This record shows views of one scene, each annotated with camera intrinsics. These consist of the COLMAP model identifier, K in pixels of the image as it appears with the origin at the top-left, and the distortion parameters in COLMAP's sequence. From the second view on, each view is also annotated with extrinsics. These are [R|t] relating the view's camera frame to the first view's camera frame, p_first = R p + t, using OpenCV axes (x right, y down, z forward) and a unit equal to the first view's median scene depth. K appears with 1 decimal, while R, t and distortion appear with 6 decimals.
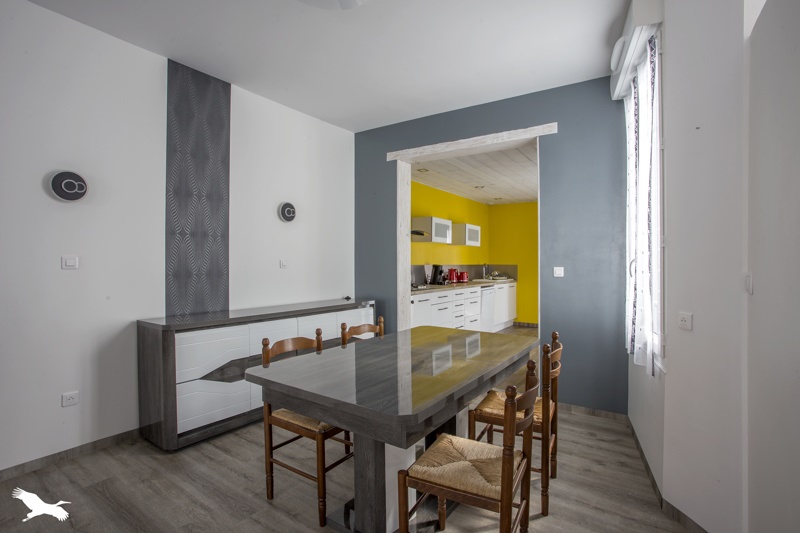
lens RADIAL K [[392.0, 0, 399.2], [0, 392.0, 256.0], [0, 0, 1]] dist [-0.031153, 0.000384]
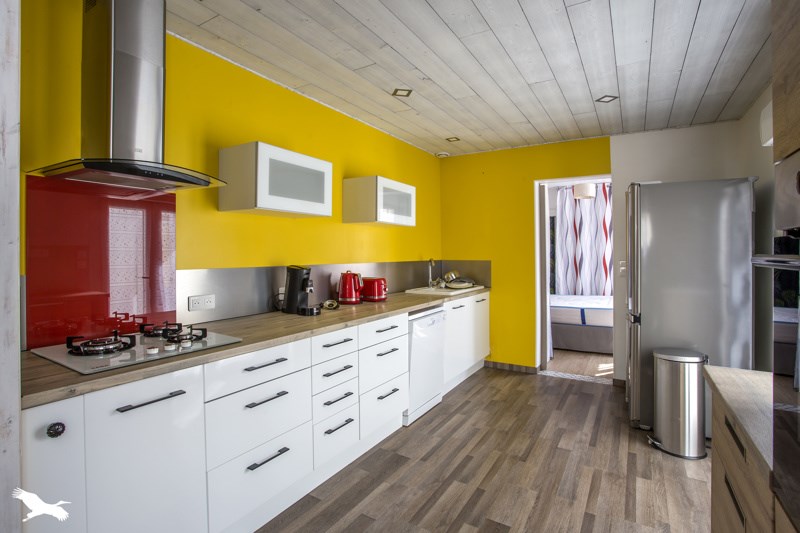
lens RADIAL K [[392.0, 0, 399.2], [0, 392.0, 256.0], [0, 0, 1]] dist [-0.031153, 0.000384]
pose [[0.998642, -0.016336, 0.049460, 0.160967], [0.015355, 0.999679, 0.020164, 0.003323], [-0.049774, -0.019377, 0.998573, 0.499559]]
